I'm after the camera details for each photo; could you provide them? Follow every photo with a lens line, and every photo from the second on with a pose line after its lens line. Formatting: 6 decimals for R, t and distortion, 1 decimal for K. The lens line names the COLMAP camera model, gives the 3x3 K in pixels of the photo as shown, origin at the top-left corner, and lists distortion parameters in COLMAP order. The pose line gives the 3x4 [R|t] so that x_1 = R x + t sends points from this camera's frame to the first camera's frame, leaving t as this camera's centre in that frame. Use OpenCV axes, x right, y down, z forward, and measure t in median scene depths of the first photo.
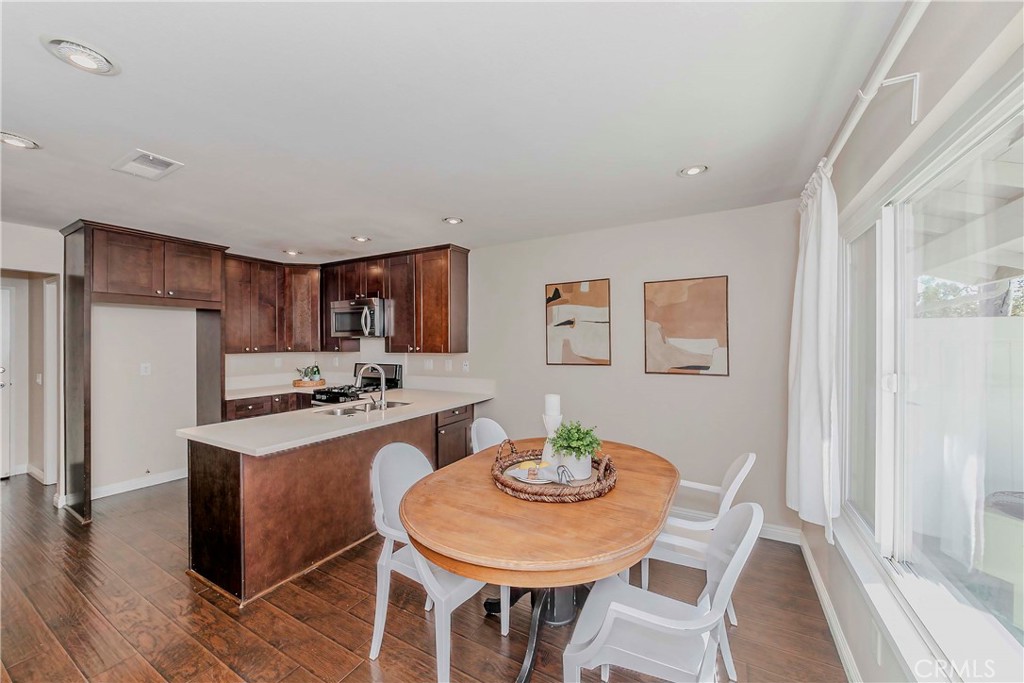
lens RADIAL K [[364.9, 0, 518.0], [0, 364.9, 342.9], [0, 0, 1]] dist [-0.007810, 0.000066]
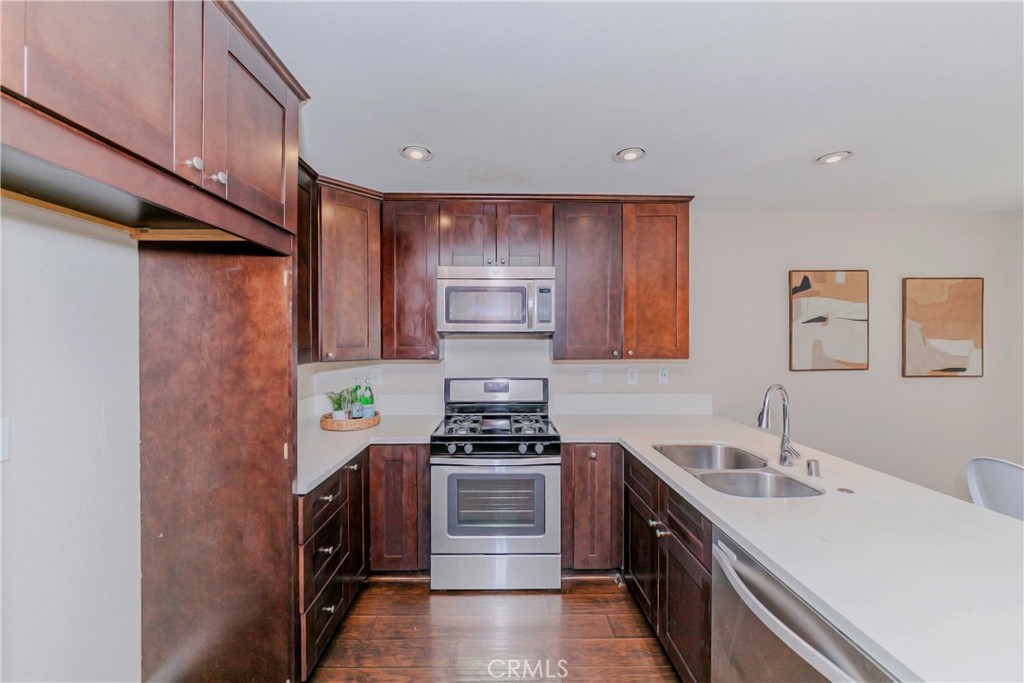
lens RADIAL K [[364.9, 0, 506.7], [0, 364.9, 343.1], [0, 0, 1]] dist [-0.007810, 0.000066]
pose [[0.878868, 0.000503, 0.477064, -0.859519], [-0.002205, 0.999993, 0.003008, -0.002716], [-0.477059, -0.003696, 0.878863, 0.608533]]
